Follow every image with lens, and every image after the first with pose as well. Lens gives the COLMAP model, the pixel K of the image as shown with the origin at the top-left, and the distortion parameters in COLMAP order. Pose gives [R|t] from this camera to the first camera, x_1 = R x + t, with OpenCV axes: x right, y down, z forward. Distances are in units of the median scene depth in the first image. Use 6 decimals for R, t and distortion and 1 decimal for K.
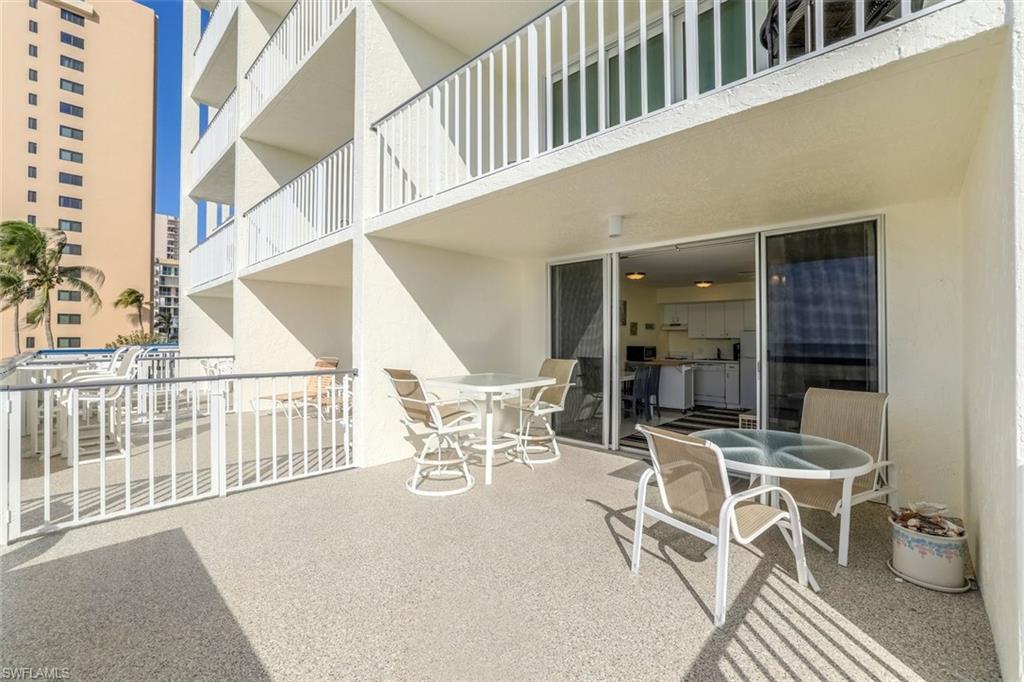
lens RADIAL K [[443.9, 0, 519.2], [0, 443.9, 338.9], [0, 0, 1]] dist [-0.035637, 0.004138]
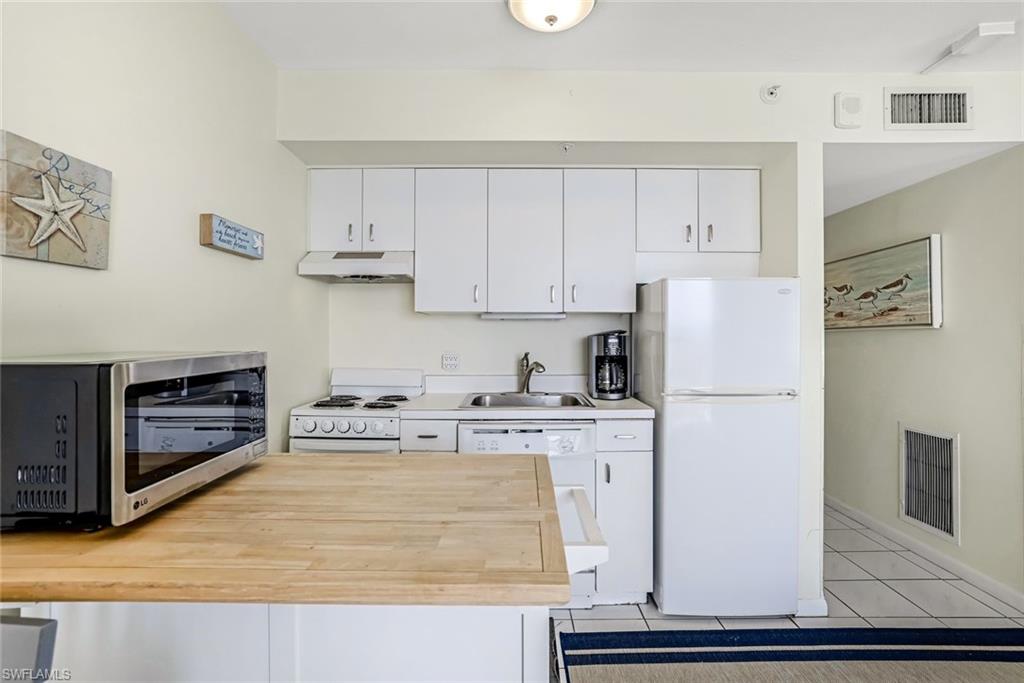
lens RADIAL K [[496.1, 0, 518.0], [0, 496.1, 331.3], [0, 0, 1]] dist [-0.008441, 0.001596]
pose [[0.722940, 0.001314, 0.690909, 0.404331], [0.001862, 0.999991, -0.003850, 0.016292], [-0.690908, 0.004070, 0.722931, 1.301972]]
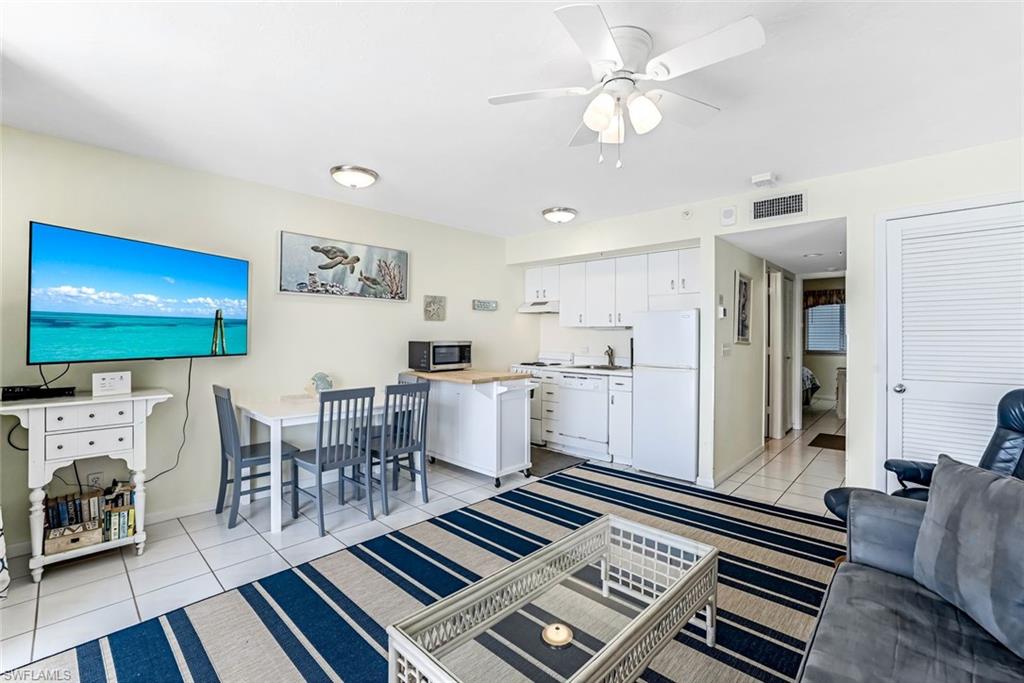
lens RADIAL K [[443.9, 0, 518.7], [0, 443.9, 332.7], [0, 0, 1]] dist [-0.035637, 0.004138]
pose [[0.999951, 0.003033, 0.009437, 0.554856], [-0.003000, 0.999989, -0.003520, 0.012517], [-0.009448, 0.003491, 0.999949, 0.761573]]
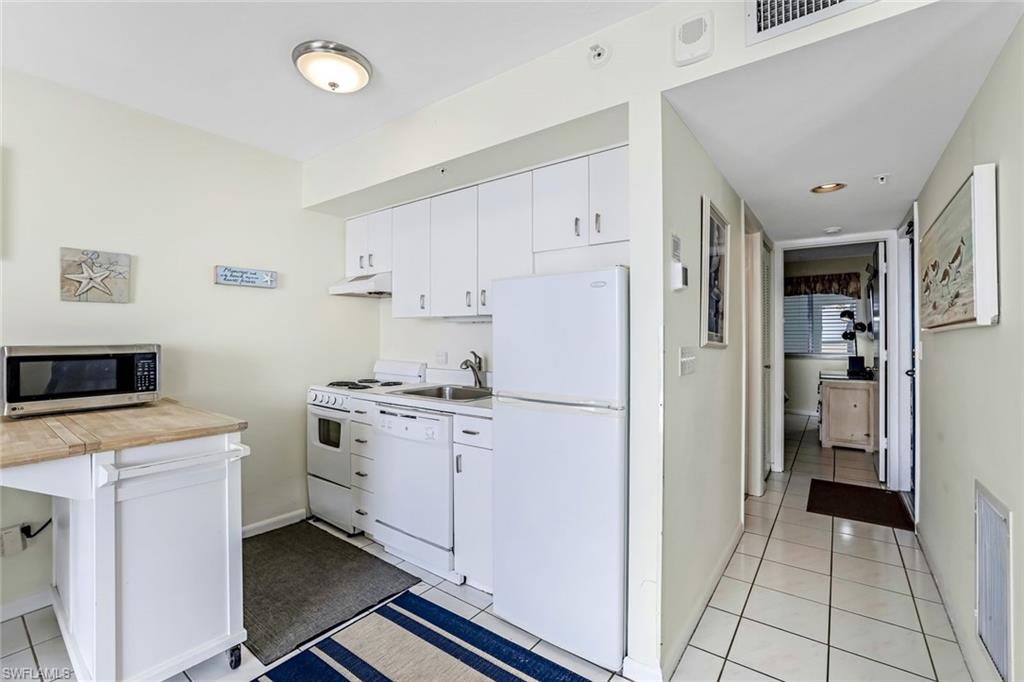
lens RADIAL K [[443.9, 0, 515.0], [0, 443.9, 332.6], [0, 0, 1]] dist [-0.035637, 0.004138]
pose [[0.993074, -0.000702, 0.117488, 0.730711], [0.001536, 0.999974, -0.007008, 0.017664], [-0.117480, 0.007140, 0.993050, 1.156665]]
